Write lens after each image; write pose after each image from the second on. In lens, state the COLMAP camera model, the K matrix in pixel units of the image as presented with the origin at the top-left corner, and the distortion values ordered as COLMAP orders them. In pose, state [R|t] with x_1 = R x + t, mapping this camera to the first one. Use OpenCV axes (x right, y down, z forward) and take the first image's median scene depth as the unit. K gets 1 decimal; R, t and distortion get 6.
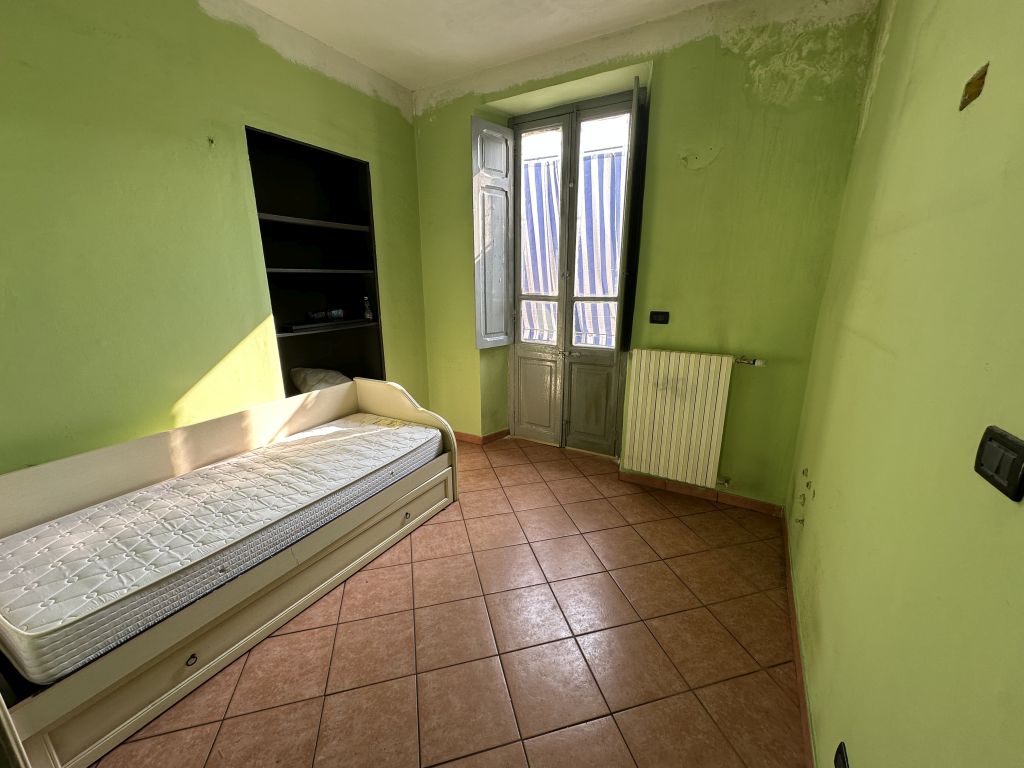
lens RADIAL K [[409.8, 0, 513.7], [0, 409.8, 385.6], [0, 0, 1]] dist [-0.003692, 0.001243]
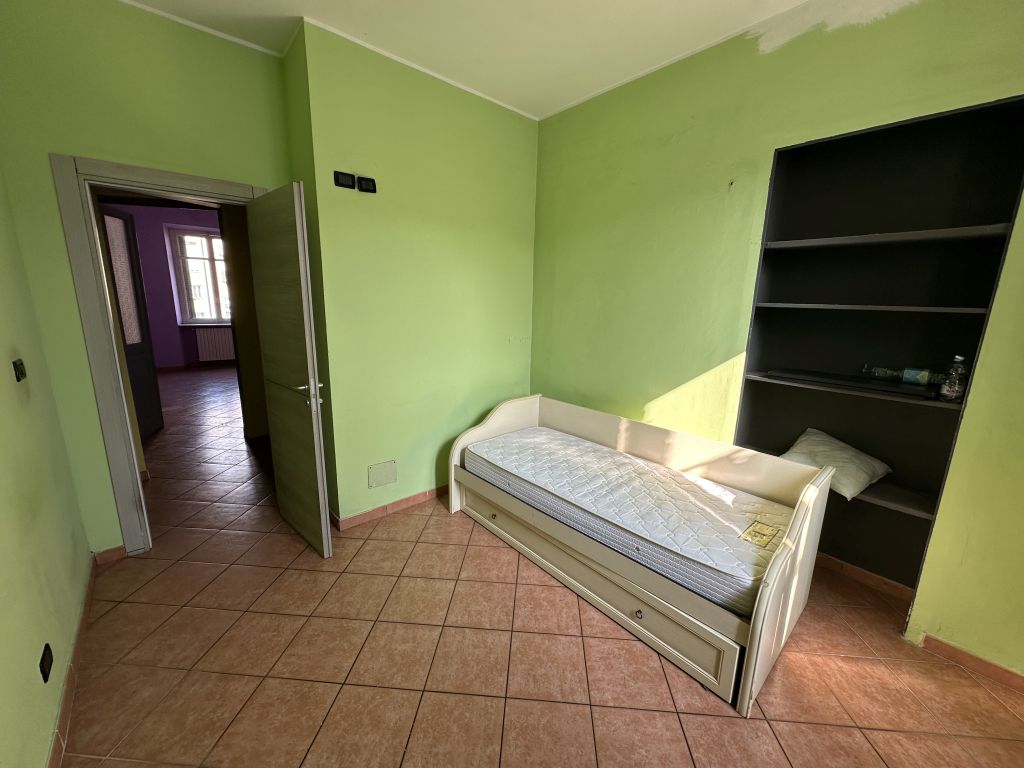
lens RADIAL K [[409.8, 0, 512.9], [0, 409.8, 385.3], [0, 0, 1]] dist [-0.003692, 0.001243]
pose [[-0.332970, 0.191361, -0.923316, 0.475713], [-0.259968, 0.922611, 0.284966, -0.254525], [0.906393, 0.334918, -0.257454, 0.869130]]
